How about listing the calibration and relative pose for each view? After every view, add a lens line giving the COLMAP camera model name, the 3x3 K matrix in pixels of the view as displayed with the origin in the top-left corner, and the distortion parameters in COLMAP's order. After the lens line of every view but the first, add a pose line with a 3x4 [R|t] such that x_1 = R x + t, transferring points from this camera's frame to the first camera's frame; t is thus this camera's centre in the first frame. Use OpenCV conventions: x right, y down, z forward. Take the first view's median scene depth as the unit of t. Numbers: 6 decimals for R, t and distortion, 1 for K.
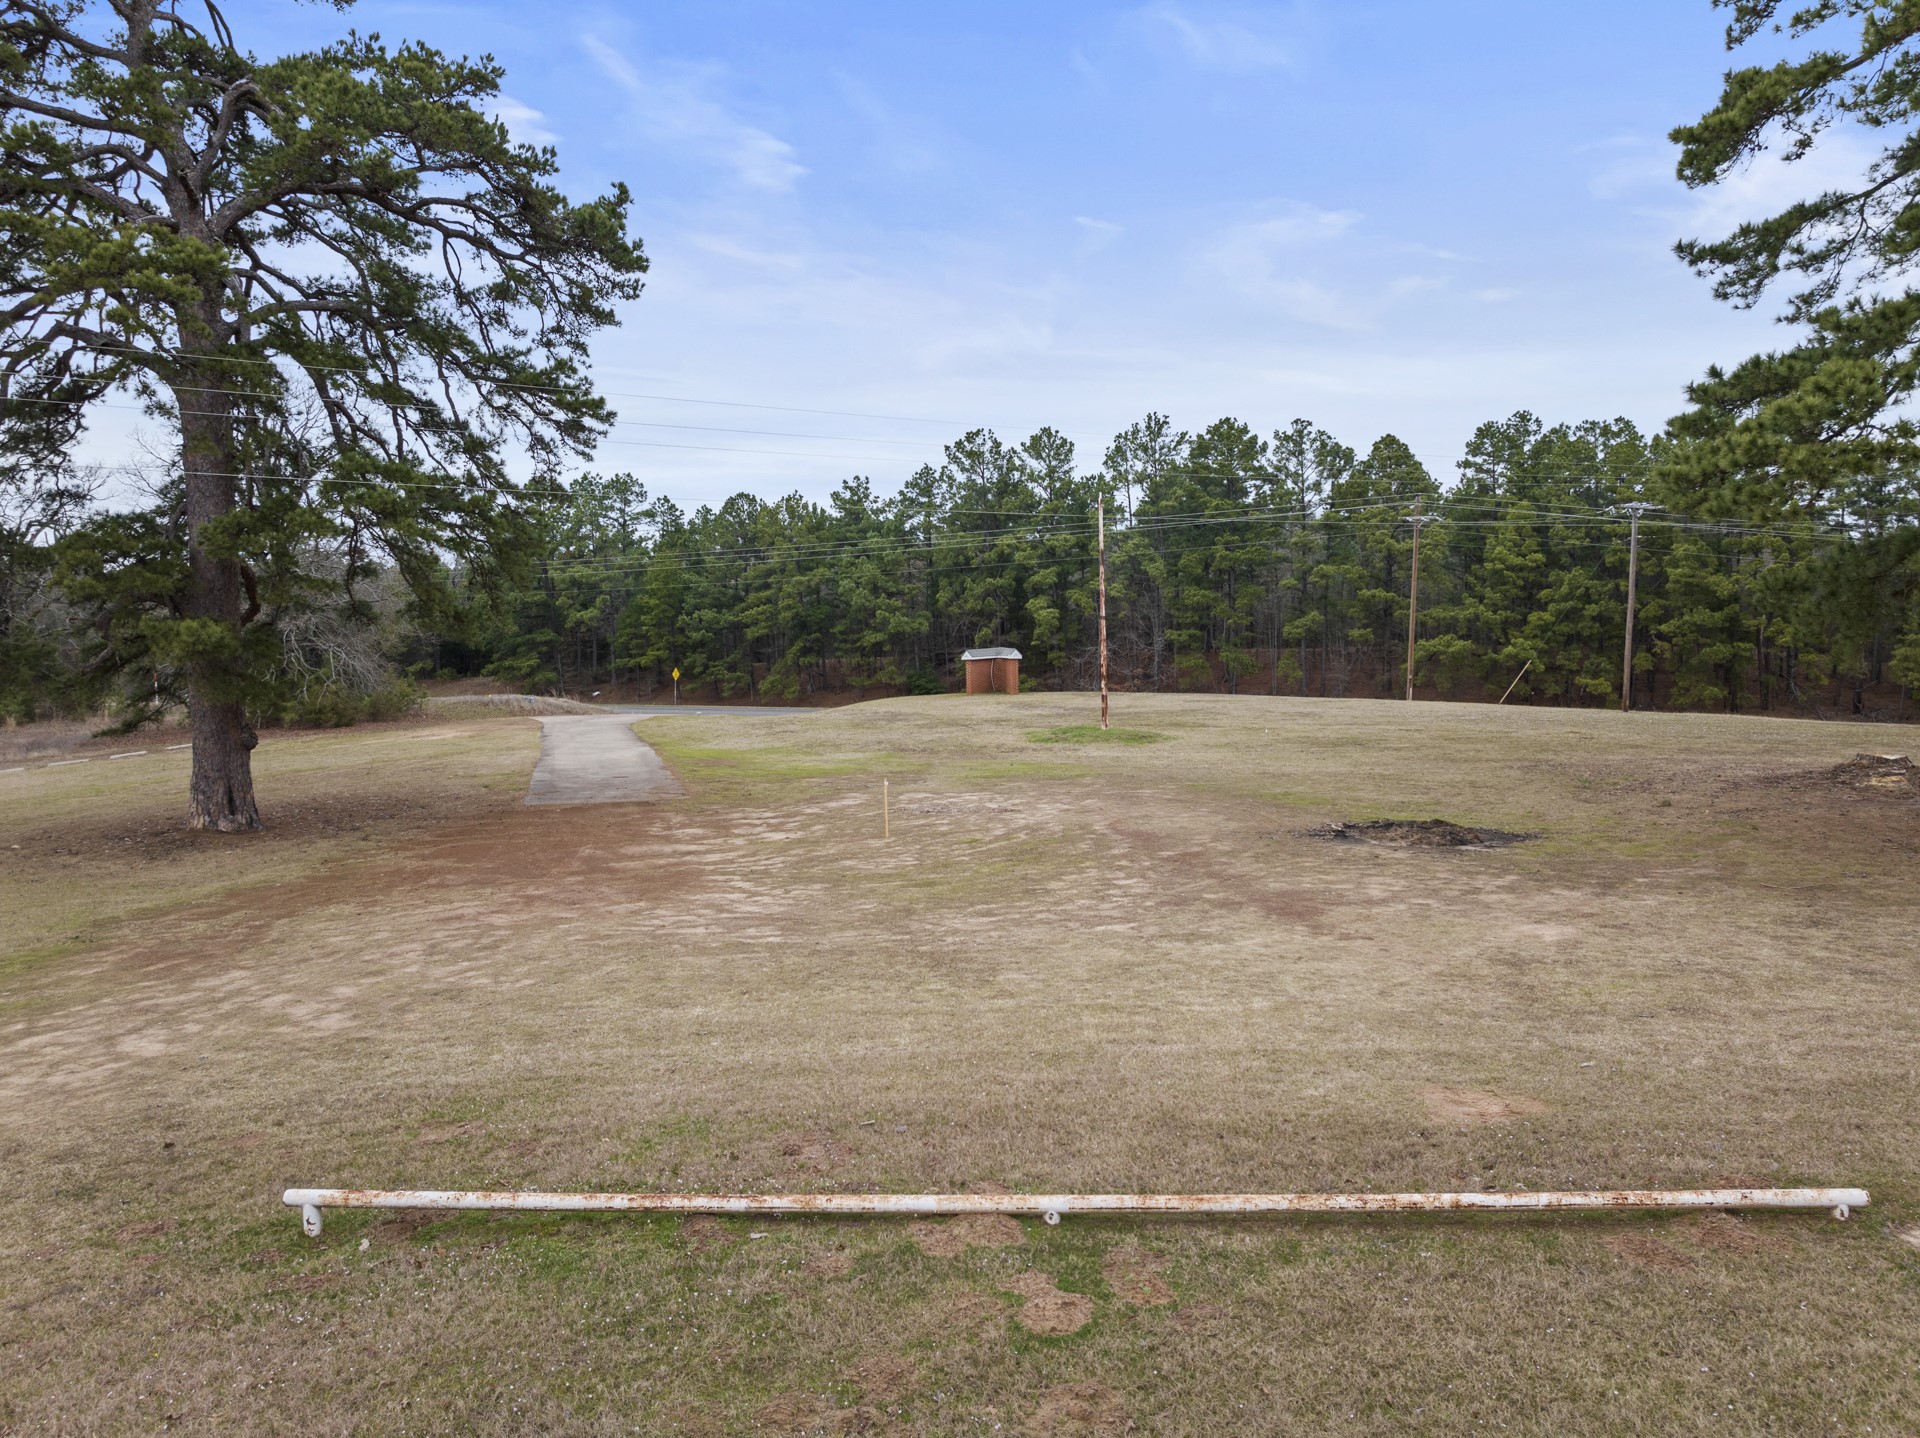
lens RADIAL K [[1358.6, 0, 959.3], [0, 1358.6, 716.4], [0, 0, 1]] dist [-0.041501, -0.008496]
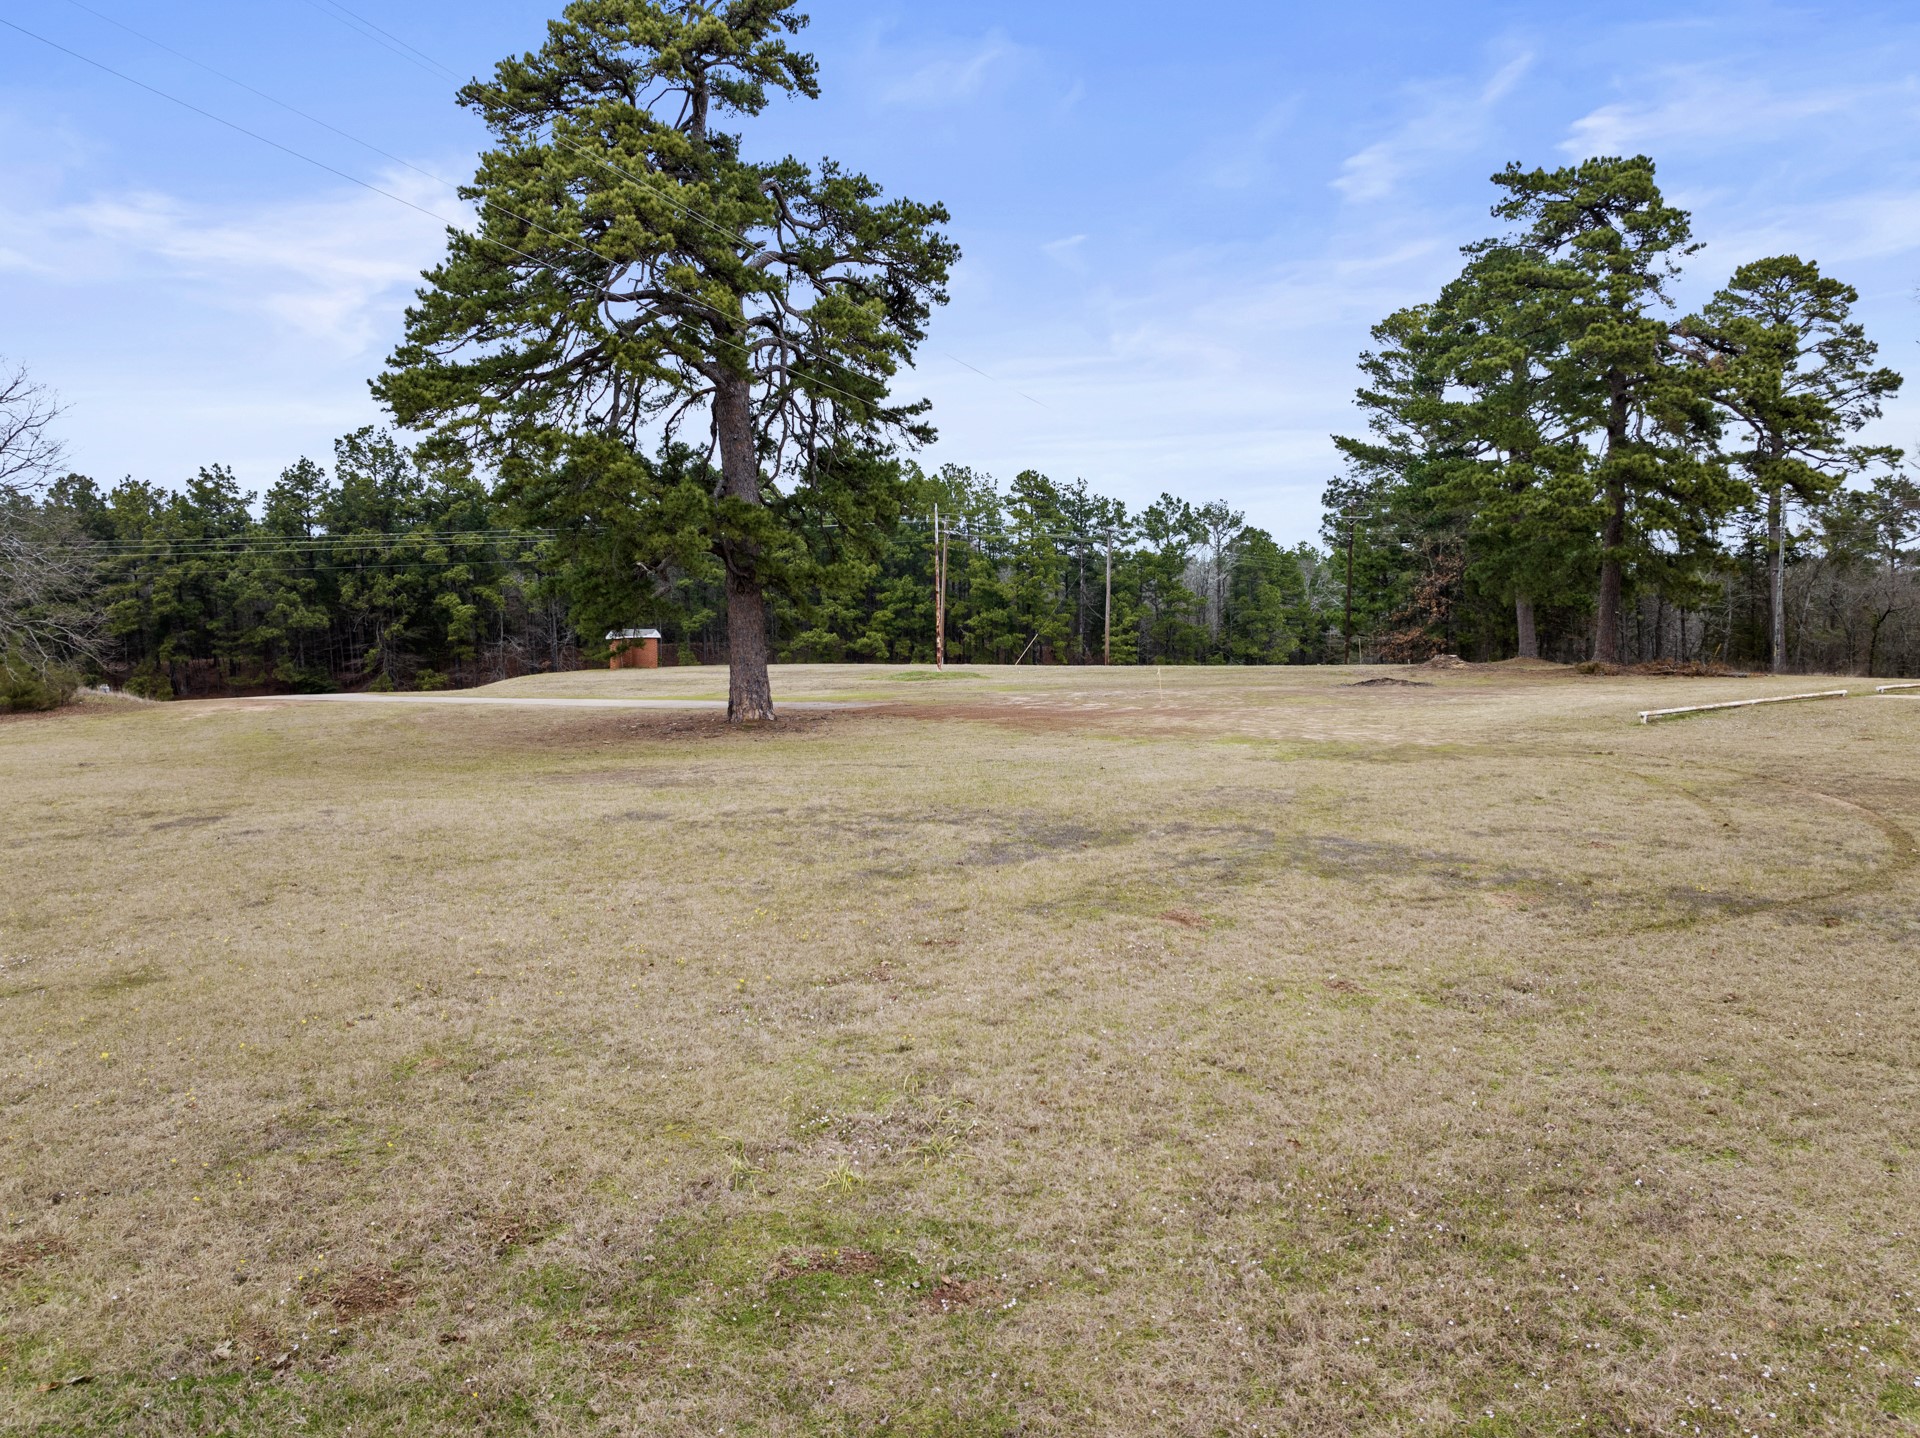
lens RADIAL K [[1358.6, 0, 963.2], [0, 1358.6, 722.2], [0, 0, 1]] dist [-0.041501, -0.008496]
pose [[0.802273, -0.038438, 0.595718, -0.271523], [0.041356, 0.999106, 0.008770, 0.019378], [-0.595523, 0.017600, 0.803146, -0.066707]]
